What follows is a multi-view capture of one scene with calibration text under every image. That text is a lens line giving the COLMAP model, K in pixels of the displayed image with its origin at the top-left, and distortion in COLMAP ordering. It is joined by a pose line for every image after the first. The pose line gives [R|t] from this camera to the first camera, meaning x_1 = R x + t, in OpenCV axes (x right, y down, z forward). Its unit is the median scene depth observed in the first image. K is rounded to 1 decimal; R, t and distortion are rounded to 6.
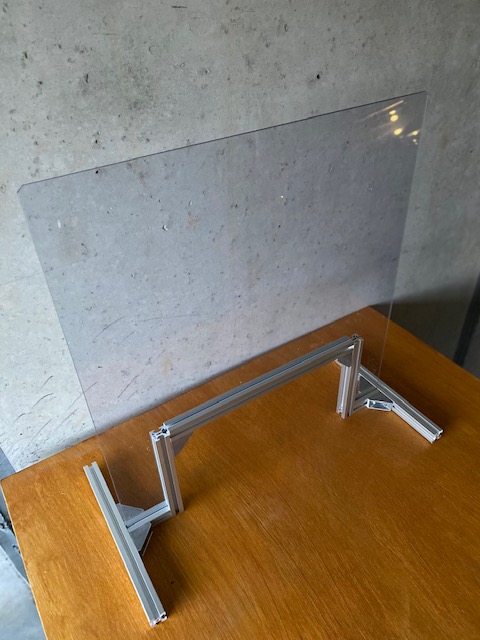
lens RADIAL K [[489.1, 0, 243.2], [0, 489.1, 316.3], [0, 0, 1]] dist [0.008049, -0.007175]
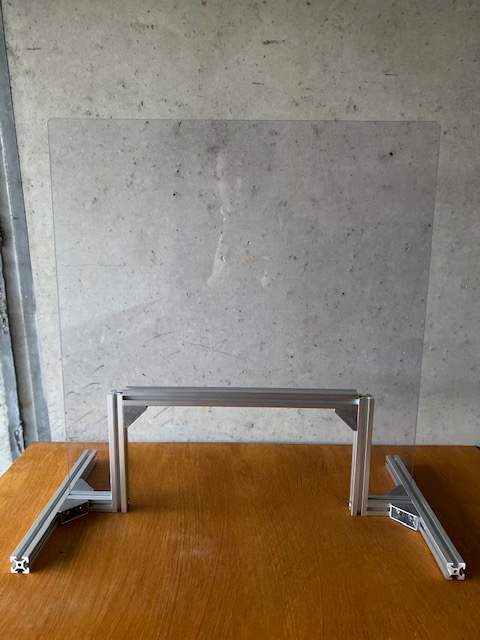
lens RADIAL K [[489.1, 0, 245.4], [0, 489.1, 316.8], [0, 0, 1]] dist [0.008049, -0.007175]
pose [[0.841998, 0.154483, -0.516889, 0.488962], [-0.358377, 0.876334, -0.321876, 0.284023], [0.403244, 0.456260, 0.793235, 0.173588]]
